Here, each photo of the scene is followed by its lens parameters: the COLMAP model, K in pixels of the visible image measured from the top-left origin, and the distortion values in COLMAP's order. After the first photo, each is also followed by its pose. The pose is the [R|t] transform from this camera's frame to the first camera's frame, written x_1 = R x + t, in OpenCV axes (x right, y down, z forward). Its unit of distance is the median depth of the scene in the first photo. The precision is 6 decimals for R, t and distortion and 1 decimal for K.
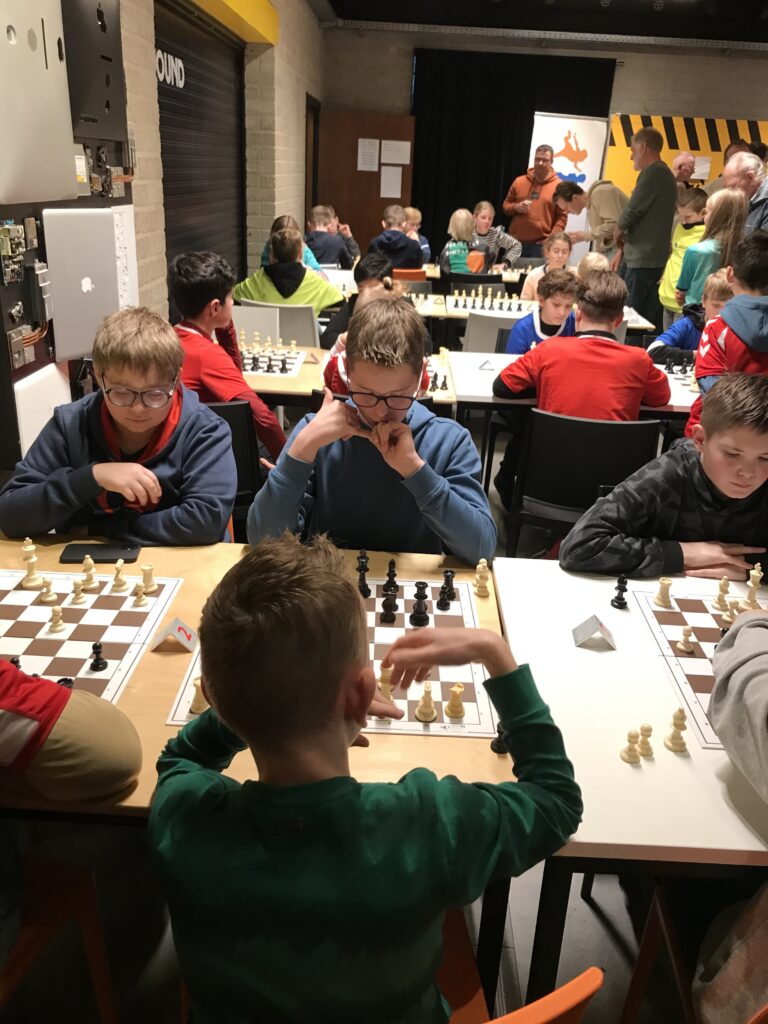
lens RADIAL K [[870.3, 0, 384.0], [0, 870.3, 512.0], [0, 0, 1]] dist [0.000941, -0.003032]
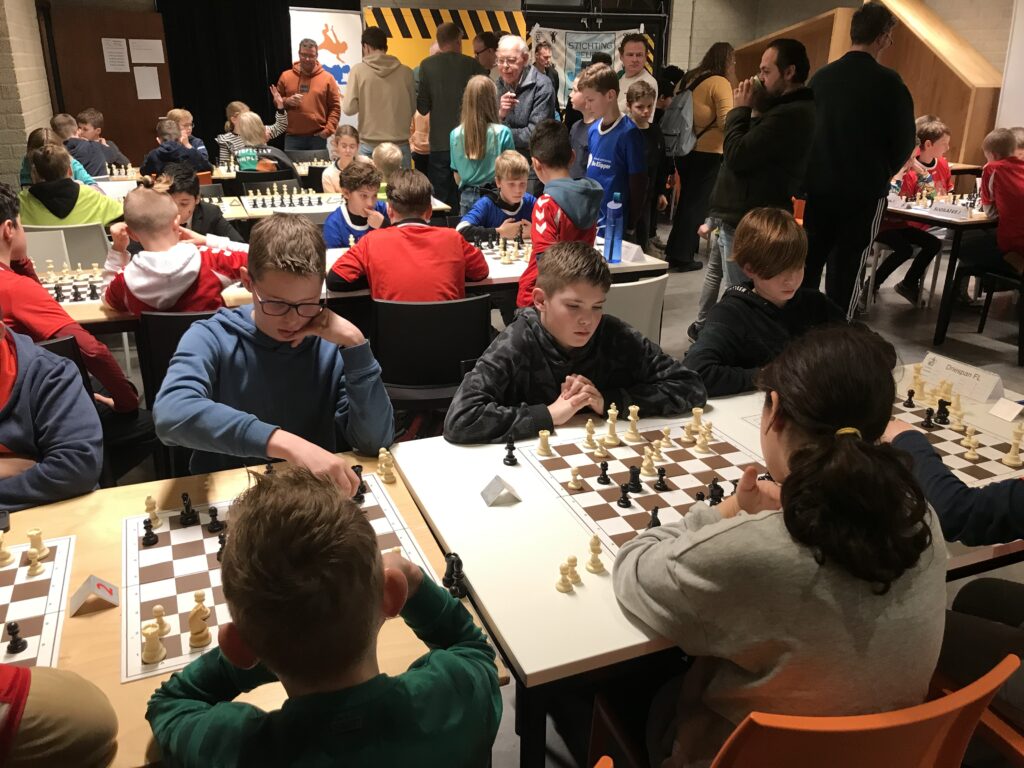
lens RADIAL K [[870.3, 0, 512.0], [0, 870.3, 384.0], [0, 0, 1]] dist [0.000941, -0.003032]
pose [[0.914293, -0.180929, 0.362398, -0.098391], [0.184734, 0.982485, 0.024447, -0.016889], [-0.360473, 0.044595, 0.931703, -0.044302]]
